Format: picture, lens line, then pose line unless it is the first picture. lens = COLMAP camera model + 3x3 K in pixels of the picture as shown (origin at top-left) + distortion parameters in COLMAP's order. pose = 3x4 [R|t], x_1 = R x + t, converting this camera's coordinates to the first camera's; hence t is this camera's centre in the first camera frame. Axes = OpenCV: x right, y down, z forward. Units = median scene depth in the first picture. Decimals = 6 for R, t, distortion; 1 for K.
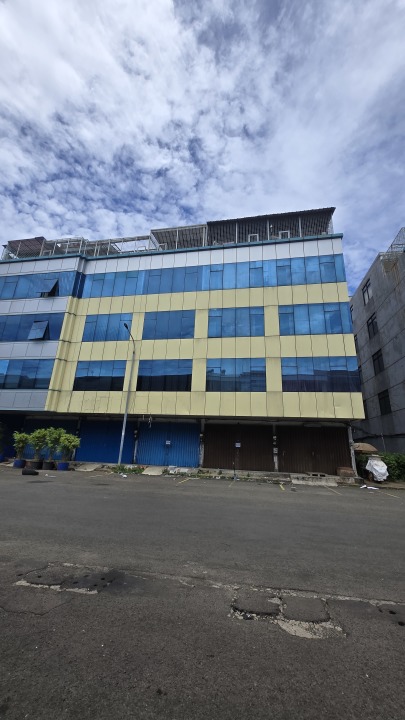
lens RADIAL K [[280.0, 0, 205.0], [0, 280.0, 356.1], [0, 0, 1]] dist [0.001245, -0.000419]
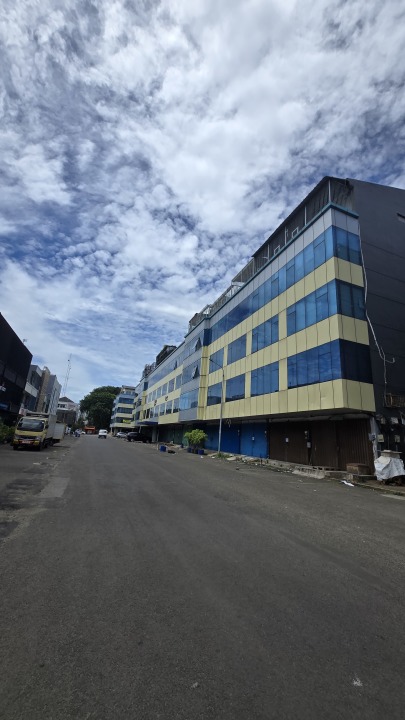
lens RADIAL K [[280.0, 0, 204.8], [0, 280.0, 356.3], [0, 0, 1]] dist [0.001245, -0.000419]
pose [[0.529981, -0.243097, -0.812419, 0.956676], [0.226228, 0.963841, -0.140826, 0.077917], [0.817276, -0.109157, 0.565813, 0.130016]]
